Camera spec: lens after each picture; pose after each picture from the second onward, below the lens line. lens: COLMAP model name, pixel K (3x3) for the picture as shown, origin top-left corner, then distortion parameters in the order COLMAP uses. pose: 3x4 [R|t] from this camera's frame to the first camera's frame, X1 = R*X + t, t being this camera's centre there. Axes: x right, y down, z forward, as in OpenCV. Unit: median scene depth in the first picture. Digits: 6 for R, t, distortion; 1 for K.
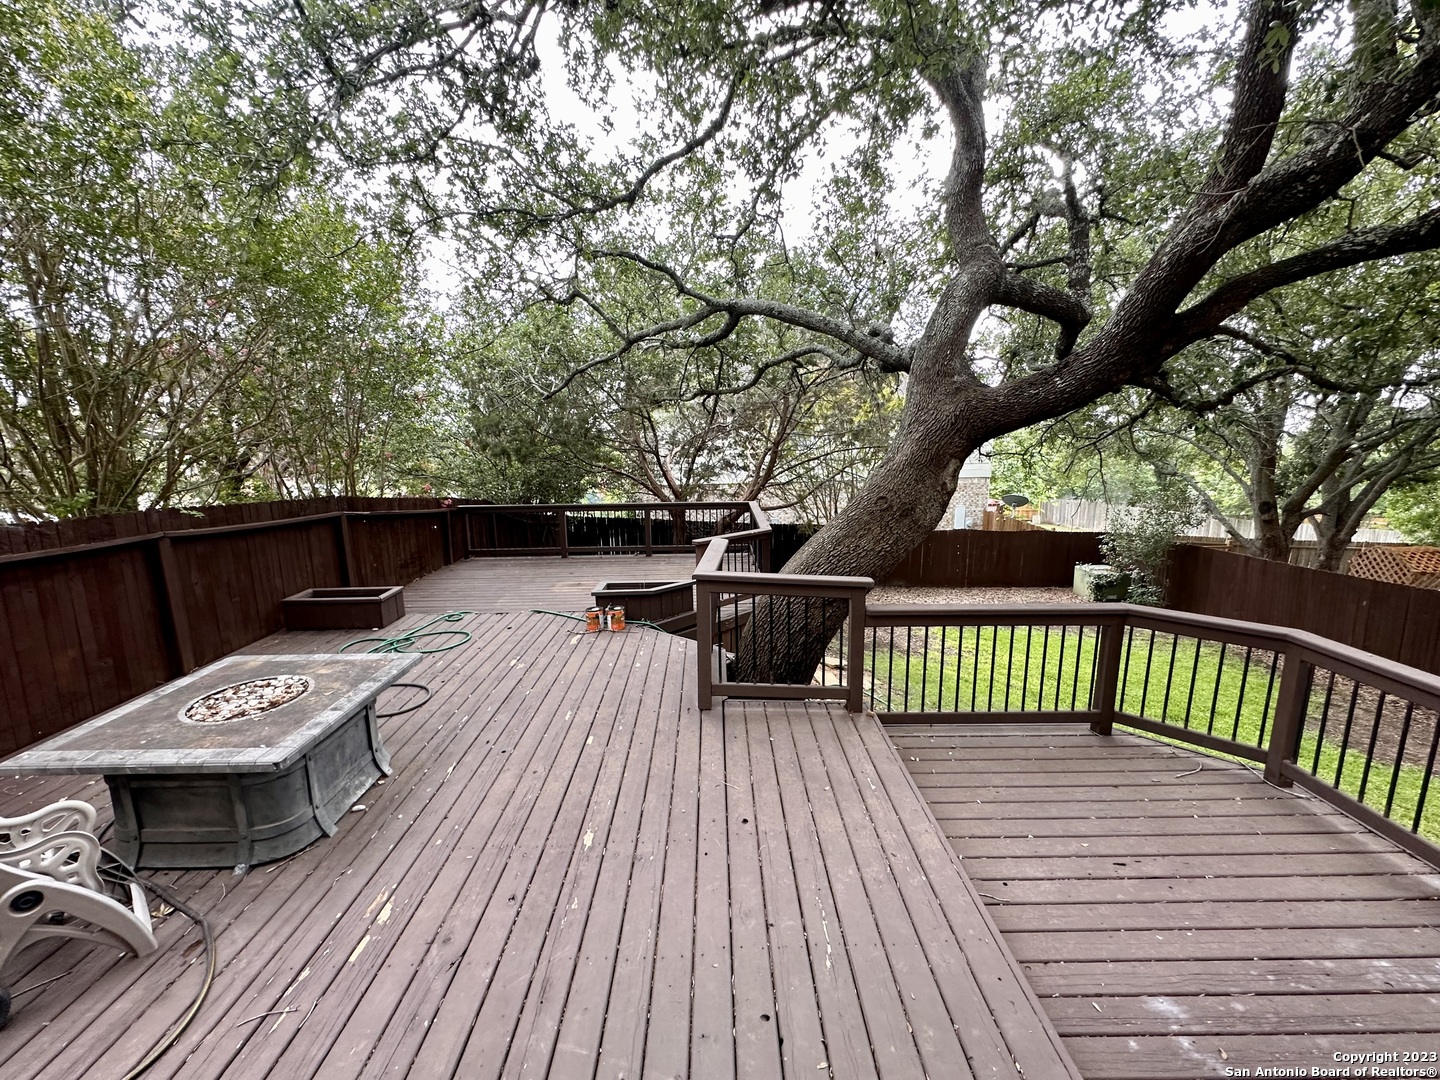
lens RADIAL K [[574.7, 0, 716.9], [0, 574.7, 541.4], [0, 0, 1]] dist [-0.003146, 0.000488]
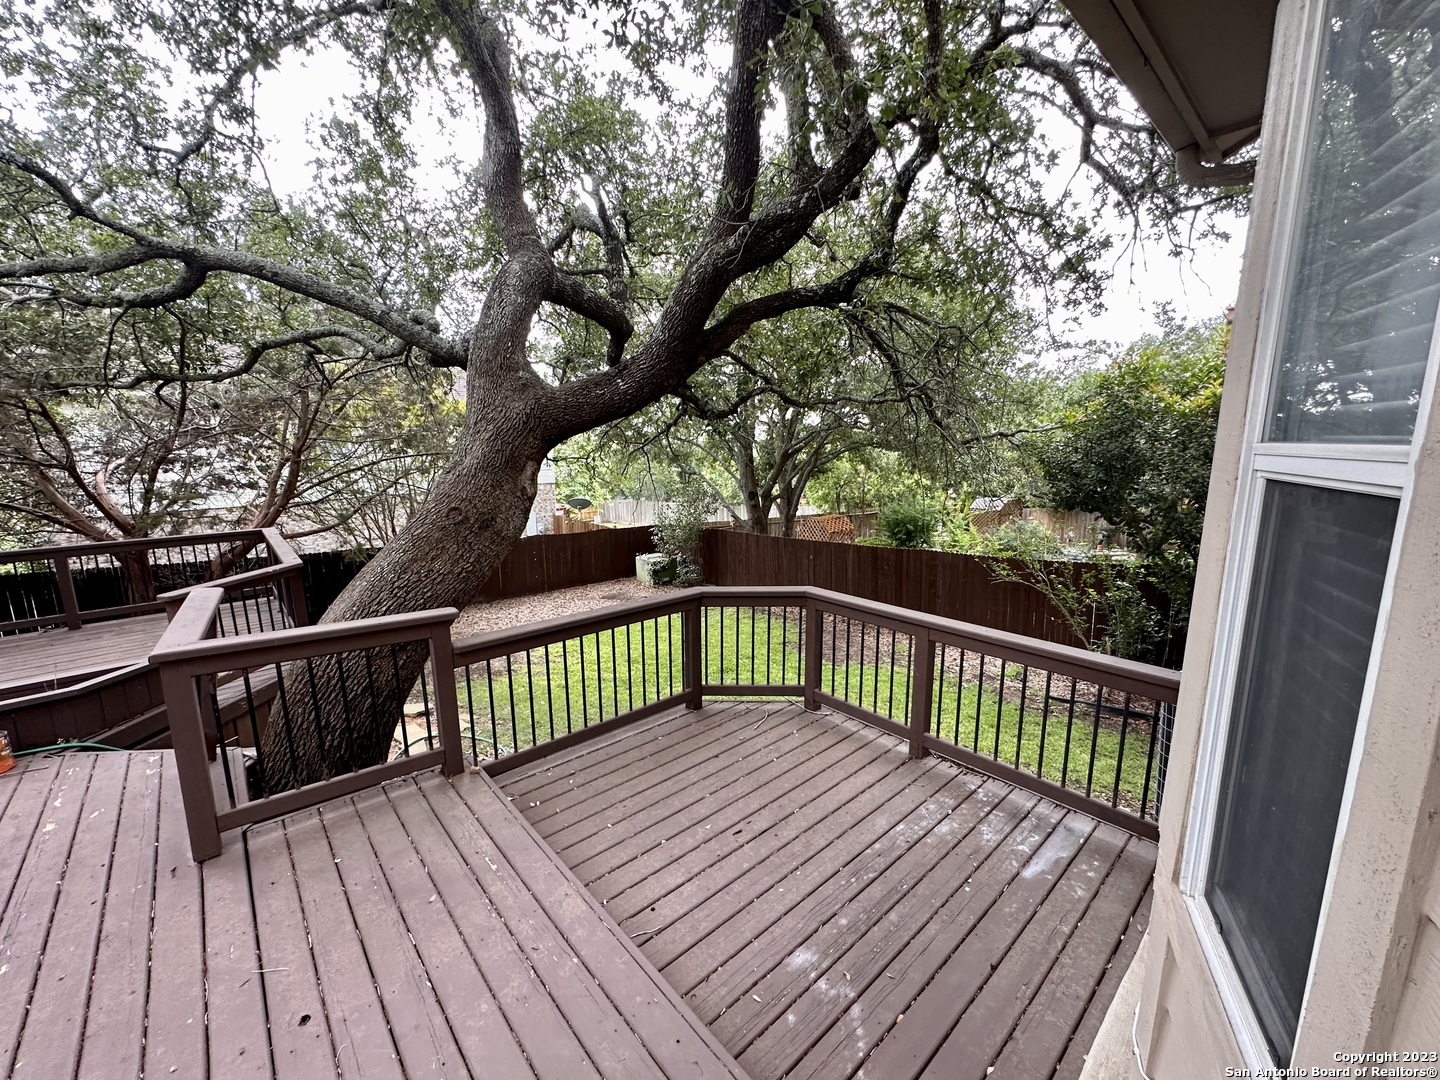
lens RADIAL K [[574.7, 0, 717.7], [0, 574.7, 539.0], [0, 0, 1]] dist [-0.003146, 0.000488]
pose [[0.748547, -0.108243, 0.654187, 0.019605], [0.121510, 0.992272, 0.025147, -0.005491], [-0.651853, 0.060667, 0.755915, 0.101383]]
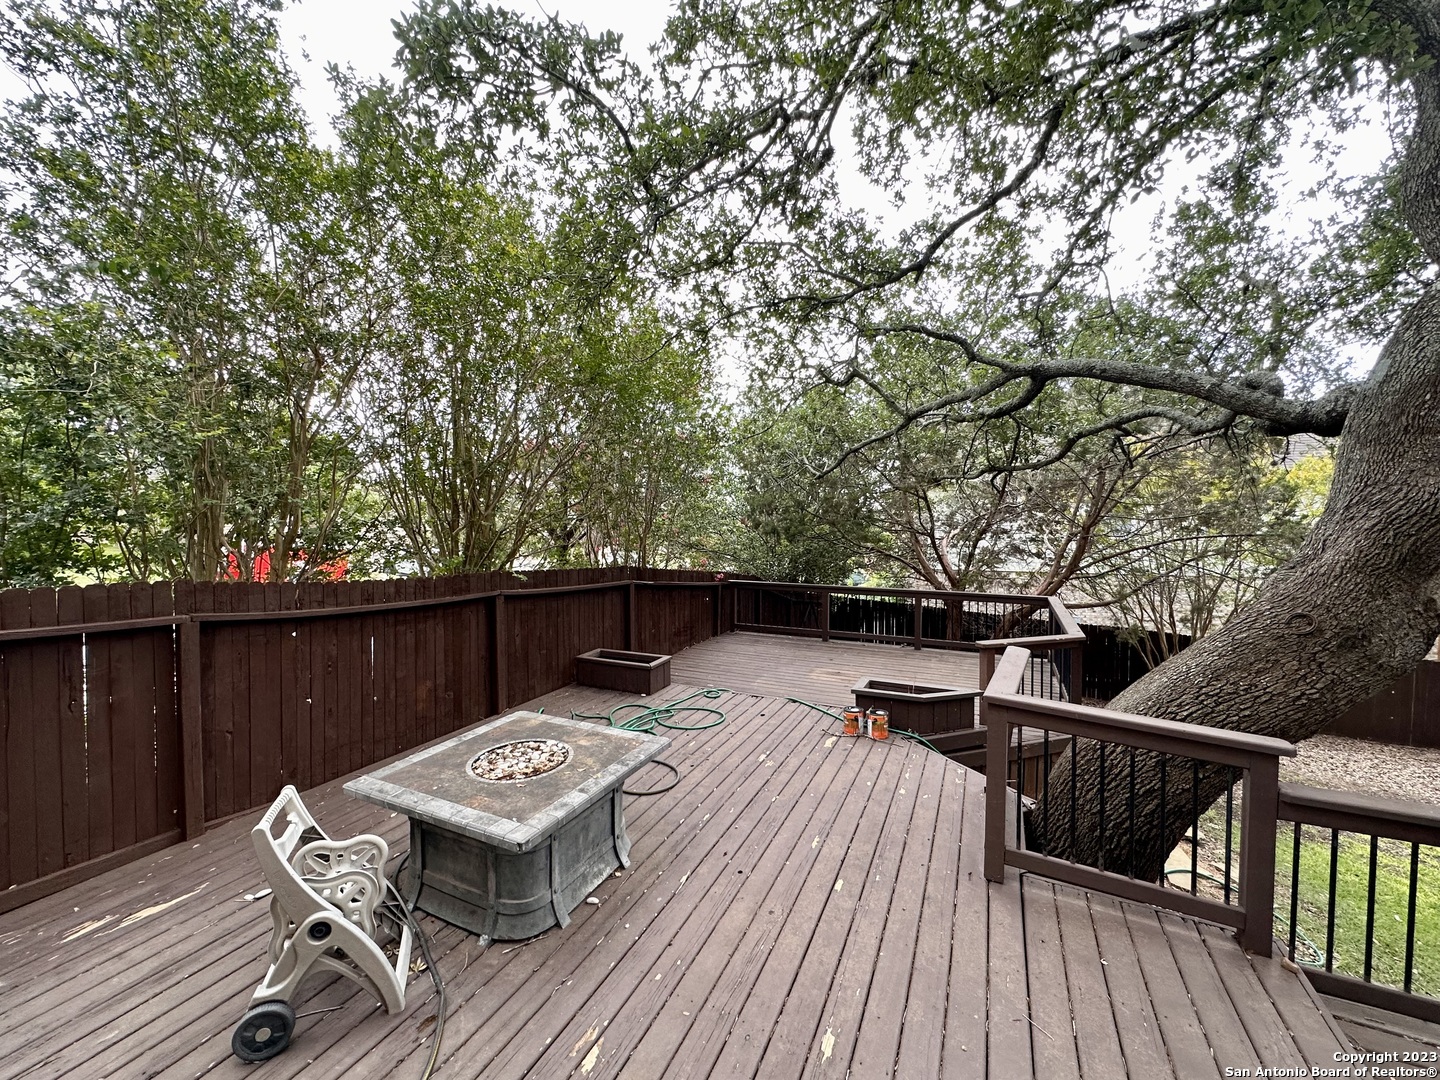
lens RADIAL K [[574.7, 0, 720.7], [0, 574.7, 540.1], [0, 0, 1]] dist [-0.003146, 0.000488]
pose [[0.900494, 0.030733, -0.433781, -0.024552], [-0.090094, 0.989043, -0.116953, -0.020451], [0.425434, 0.144397, 0.893396, 0.094797]]
